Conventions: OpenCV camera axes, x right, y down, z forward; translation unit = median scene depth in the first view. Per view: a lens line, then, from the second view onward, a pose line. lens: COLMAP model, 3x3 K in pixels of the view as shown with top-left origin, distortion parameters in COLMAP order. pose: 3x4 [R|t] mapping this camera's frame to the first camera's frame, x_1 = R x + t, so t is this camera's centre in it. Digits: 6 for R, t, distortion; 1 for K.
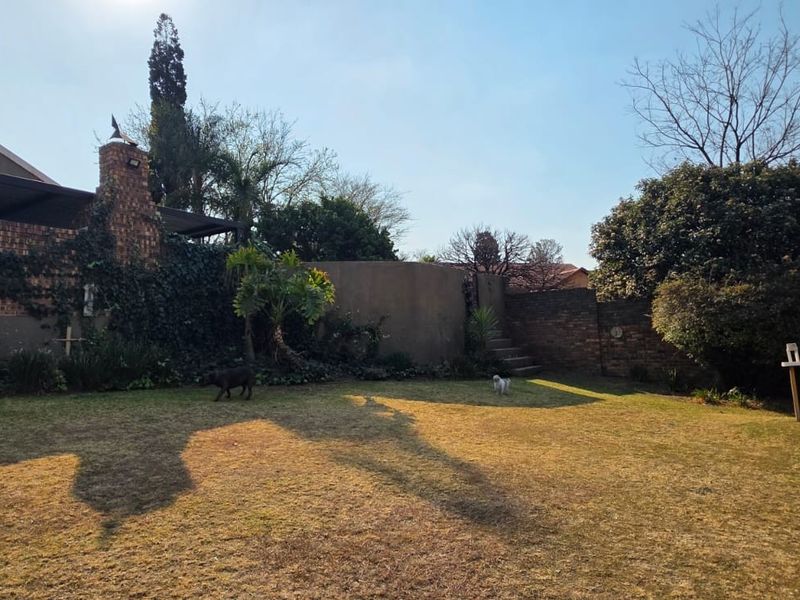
lens RADIAL K [[514.3, 0, 392.5], [0, 514.3, 299.7], [0, 0, 1]] dist [-0.000069, -0.001704]
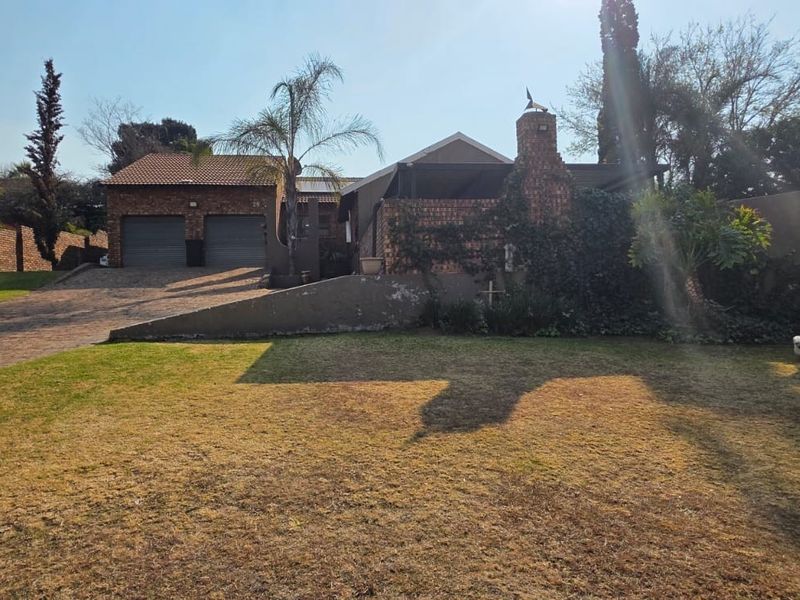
lens RADIAL K [[514.3, 0, 404.8], [0, 514.3, 298.5], [0, 0, 1]] dist [-0.000069, -0.001704]
pose [[0.647328, 0.011570, -0.762124, 0.128182], [0.055898, 0.996472, 0.062606, 0.005411], [0.760159, -0.083128, 0.644397, 0.054997]]
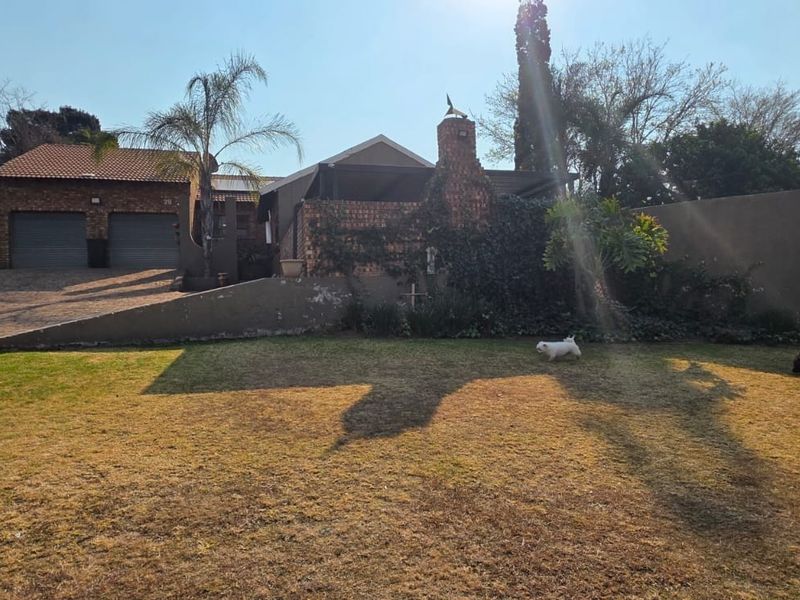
lens RADIAL K [[514.3, 0, 406.3], [0, 514.3, 298.3], [0, 0, 1]] dist [-0.000069, -0.001704]
pose [[0.753911, 0.004728, -0.656959, 0.124891], [0.051761, 0.996438, 0.066571, 0.004515], [0.654934, -0.084193, 0.750981, 0.062147]]
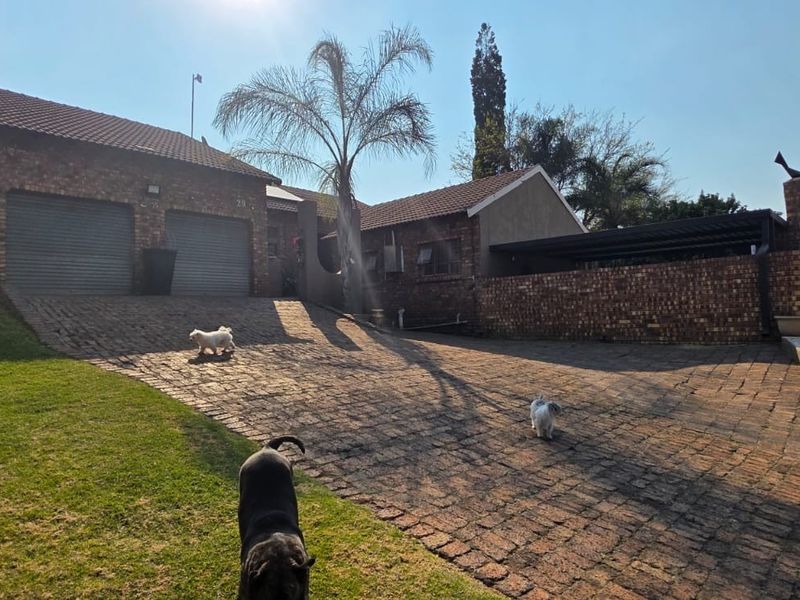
lens RADIAL K [[514.3, 0, 400.6], [0, 514.3, 293.0], [0, 0, 1]] dist [-0.000069, -0.001704]
pose [[0.977981, 0.007290, -0.208569, -1.020911], [-0.000709, 0.999500, 0.031611, -0.072434], [0.208695, -0.030767, 0.977497, -0.268907]]
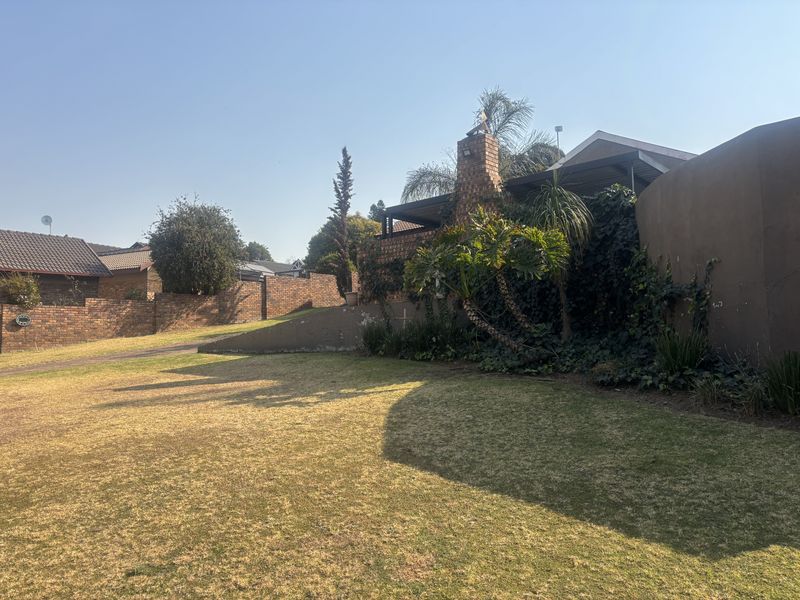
lens RADIAL K [[597.5, 0, 399.0], [0, 597.5, 295.2], [0, 0, 1]] dist [0.043151, -0.028417]
pose [[-0.139123, -0.036624, -0.989598, 0.716842], [0.095579, 0.994154, -0.050230, 0.075195], [0.985652, -0.101573, -0.134809, 0.958116]]
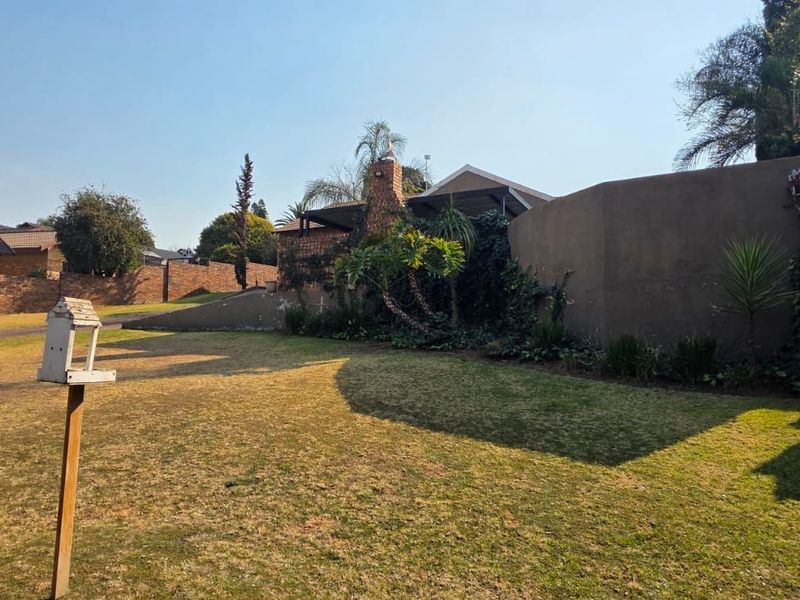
lens RADIAL K [[514.3, 0, 397.3], [0, 514.3, 284.9], [0, 0, 1]] dist [-0.000069, -0.001704]
pose [[0.105495, -0.042112, -0.993528, 0.793049], [0.061456, 0.997469, -0.035753, 0.070766], [0.992519, -0.057287, 0.107816, 0.850909]]
